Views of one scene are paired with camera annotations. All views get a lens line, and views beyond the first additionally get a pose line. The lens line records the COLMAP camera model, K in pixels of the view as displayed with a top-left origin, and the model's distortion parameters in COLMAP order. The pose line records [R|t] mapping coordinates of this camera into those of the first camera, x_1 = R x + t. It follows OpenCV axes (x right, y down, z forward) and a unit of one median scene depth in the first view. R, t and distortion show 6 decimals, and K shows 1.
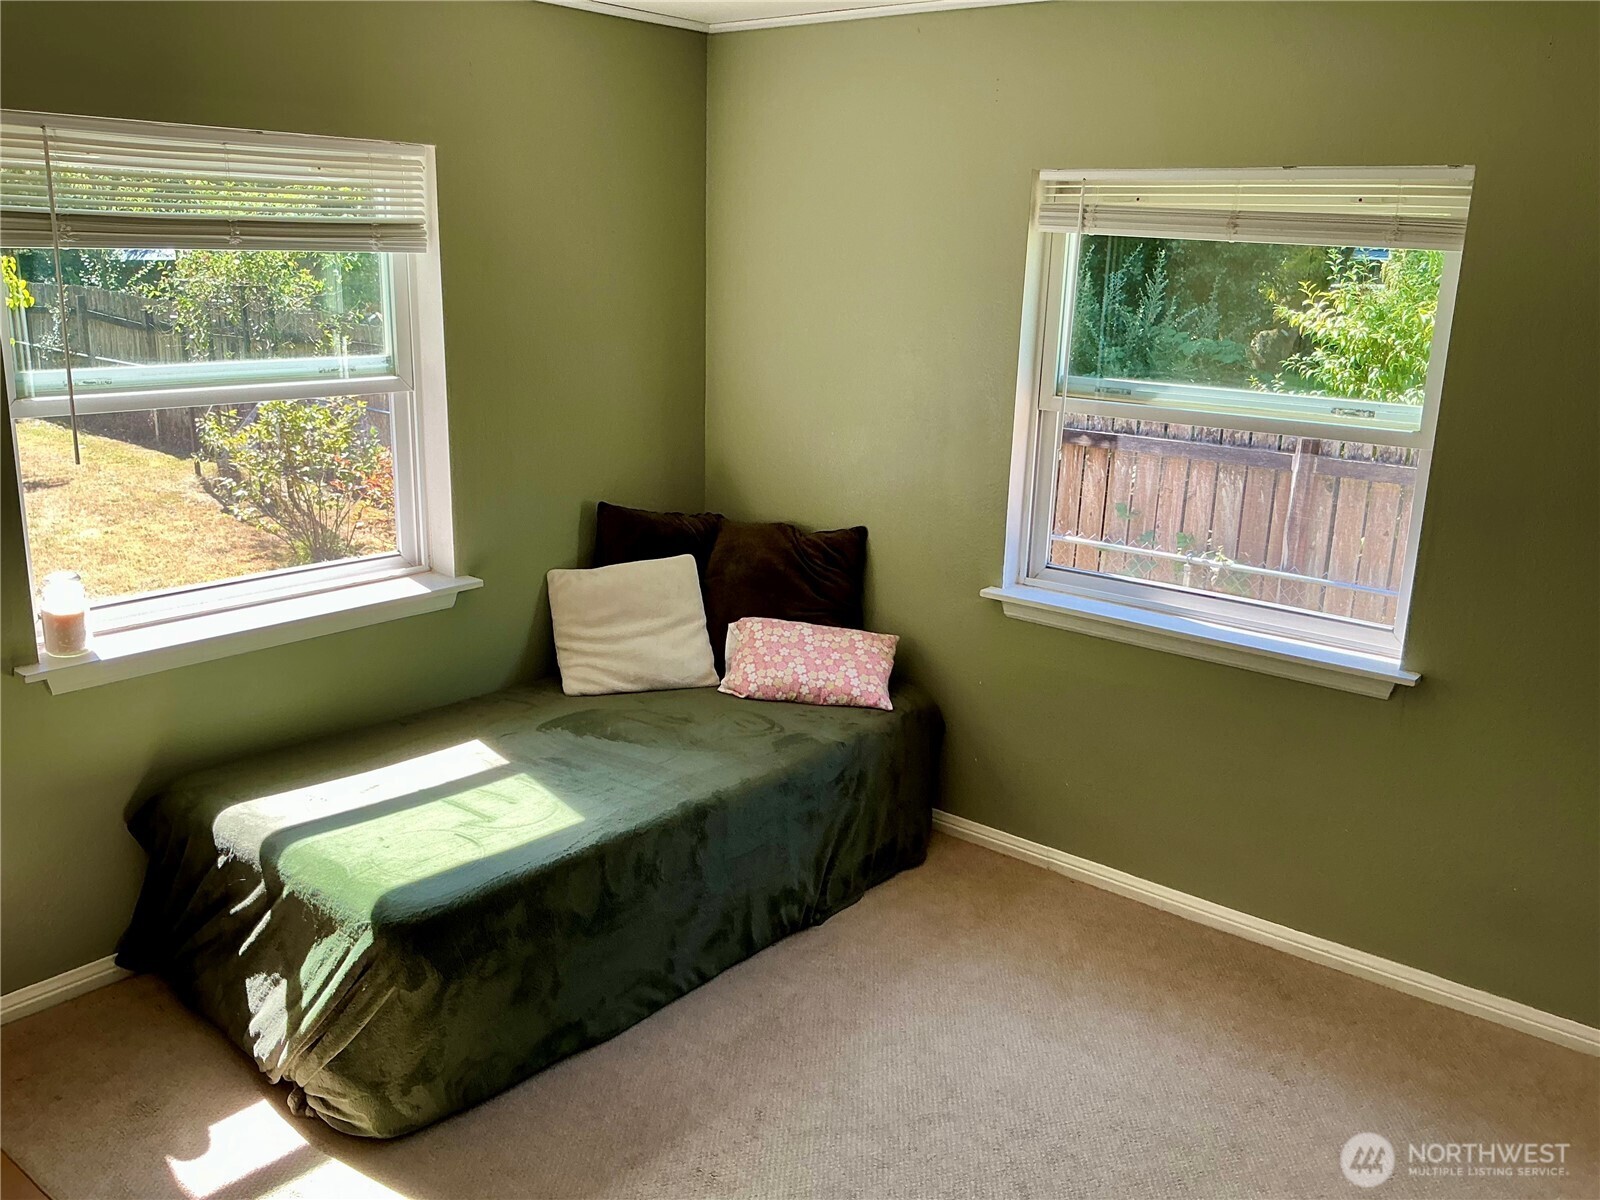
lens RADIAL K [[1313.9, 0, 815.0], [0, 1313.9, 607.8], [0, 0, 1]] dist [0.063463, -0.131038]
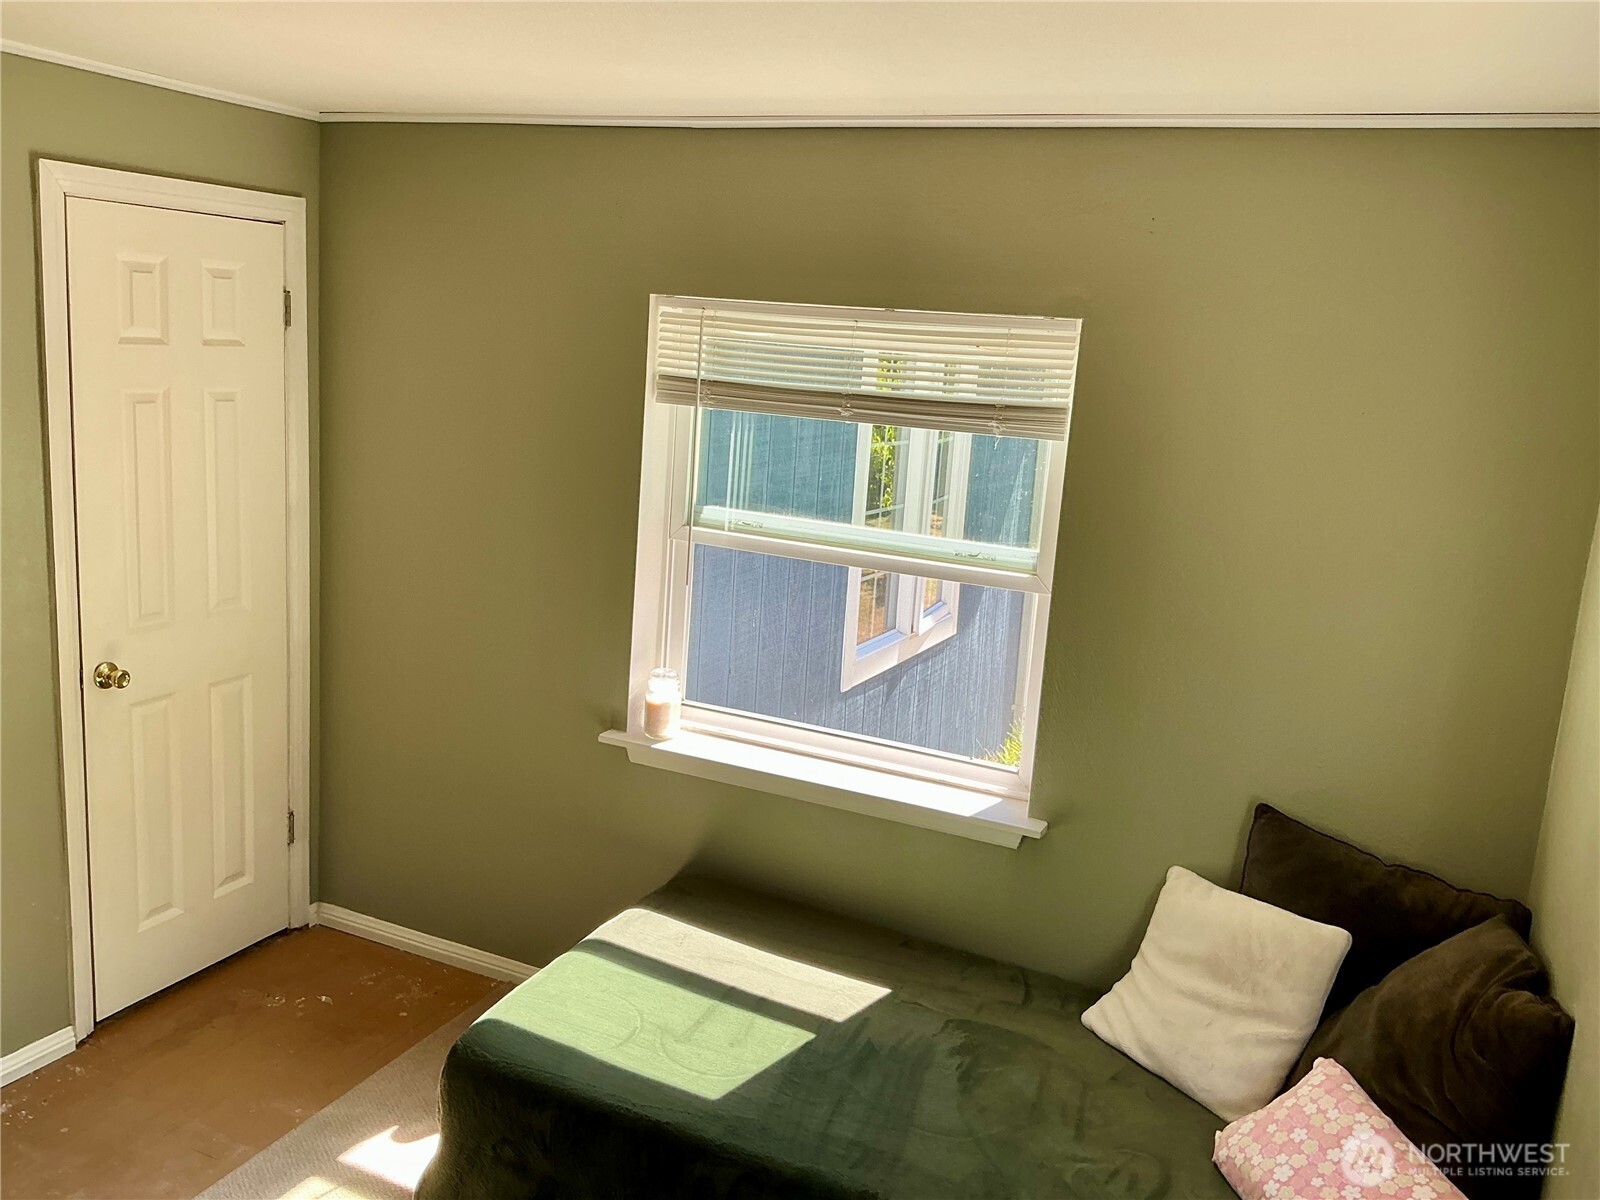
lens RADIAL K [[1313.9, 0, 808.0], [0, 1313.9, 593.1], [0, 0, 1]] dist [0.063463, -0.131038]
pose [[0.247903, 0.155732, -0.956186, 0.525736], [-0.322517, 0.943963, 0.070125, -0.193192], [0.913525, 0.291002, 0.284237, 0.674792]]
